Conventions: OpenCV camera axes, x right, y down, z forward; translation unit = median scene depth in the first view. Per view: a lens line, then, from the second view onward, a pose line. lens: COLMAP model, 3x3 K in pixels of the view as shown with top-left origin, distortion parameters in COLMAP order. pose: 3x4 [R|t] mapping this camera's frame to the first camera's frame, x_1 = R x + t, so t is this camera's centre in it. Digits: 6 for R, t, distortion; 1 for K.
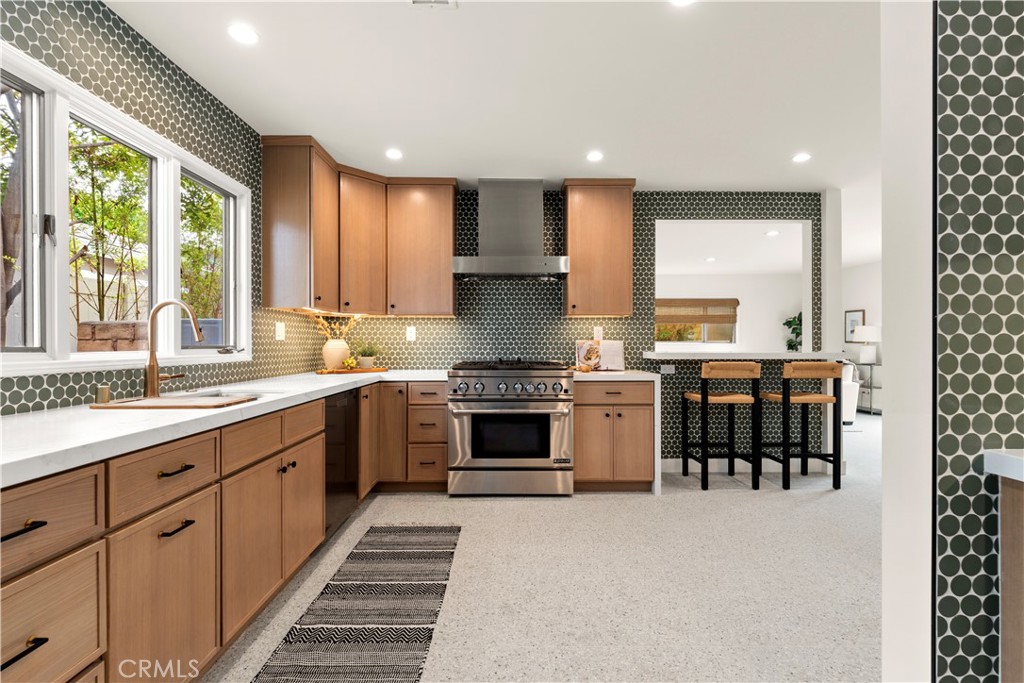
lens RADIAL K [[482.7, 0, 510.1], [0, 482.7, 345.0], [0, 0, 1]] dist [0.002603, 0.000050]
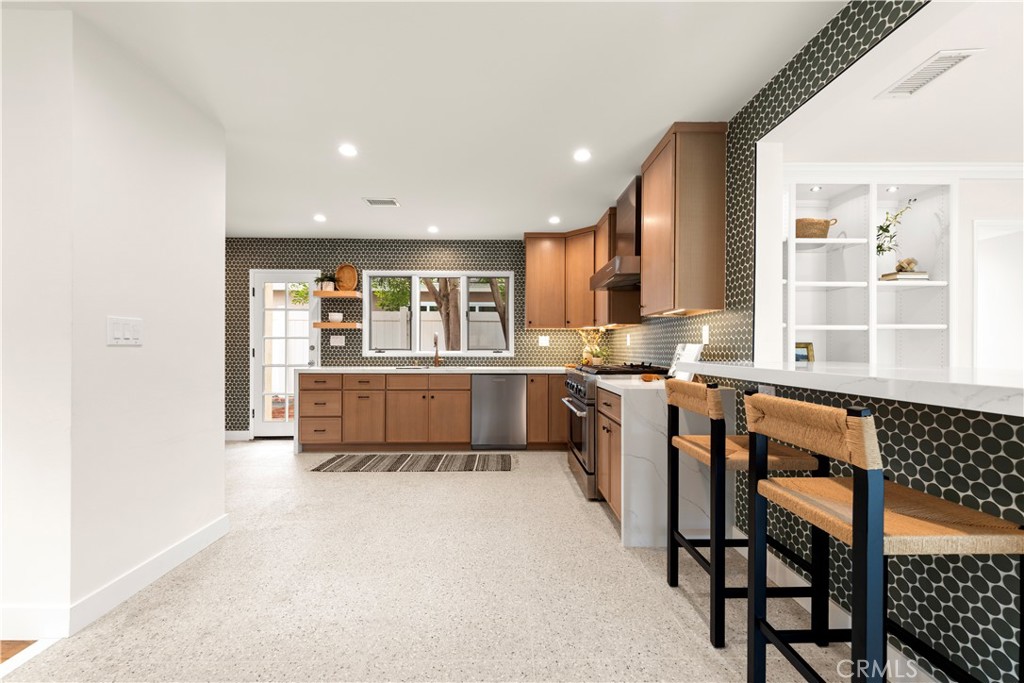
lens RADIAL K [[401.9, 0, 509.8], [0, 401.9, 346.4], [0, 0, 1]] dist [0.001593, -0.000298]
pose [[0.012132, -0.005685, -0.999910, 1.205944], [-0.004214, 0.999975, -0.005736, -0.000073], [0.999918, 0.004283, 0.012107, 1.033050]]
